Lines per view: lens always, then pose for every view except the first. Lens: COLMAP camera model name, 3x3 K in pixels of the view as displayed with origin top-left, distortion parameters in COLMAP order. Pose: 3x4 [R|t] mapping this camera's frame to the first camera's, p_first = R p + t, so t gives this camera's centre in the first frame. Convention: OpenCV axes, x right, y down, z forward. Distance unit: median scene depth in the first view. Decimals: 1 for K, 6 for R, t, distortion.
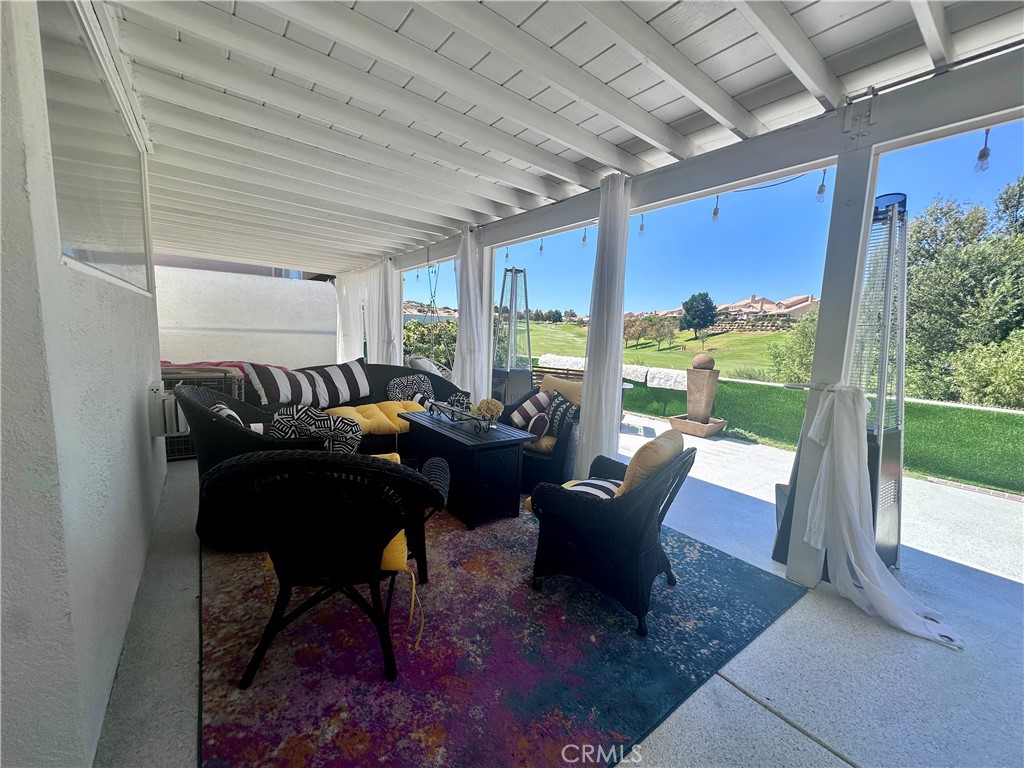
lens RADIAL K [[406.2, 0, 512.0], [0, 406.2, 384.0], [0, 0, 1]] dist [-0.001075, -0.000013]
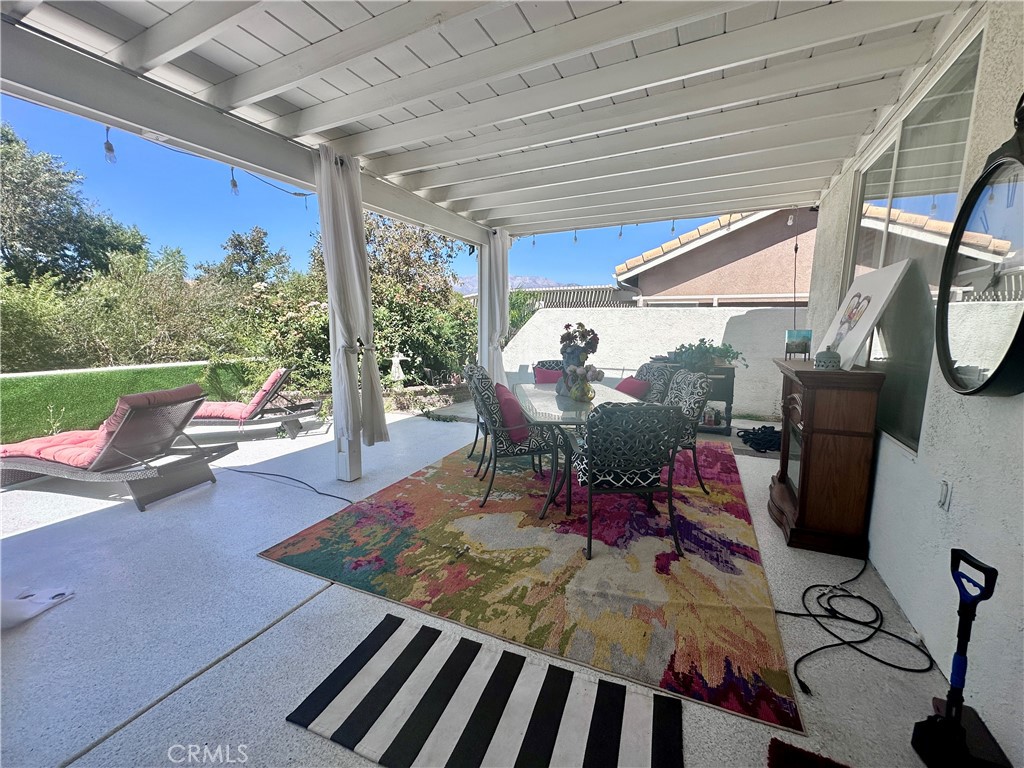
lens RADIAL K [[406.2, 0, 512.0], [0, 406.2, 384.0], [0, 0, 1]] dist [-0.001075, -0.000013]
pose [[-0.453975, -0.169121, 0.874817, -0.363960], [0.086077, 0.968905, 0.231978, -0.052741], [-0.886847, 0.180614, -0.425301, 0.421650]]
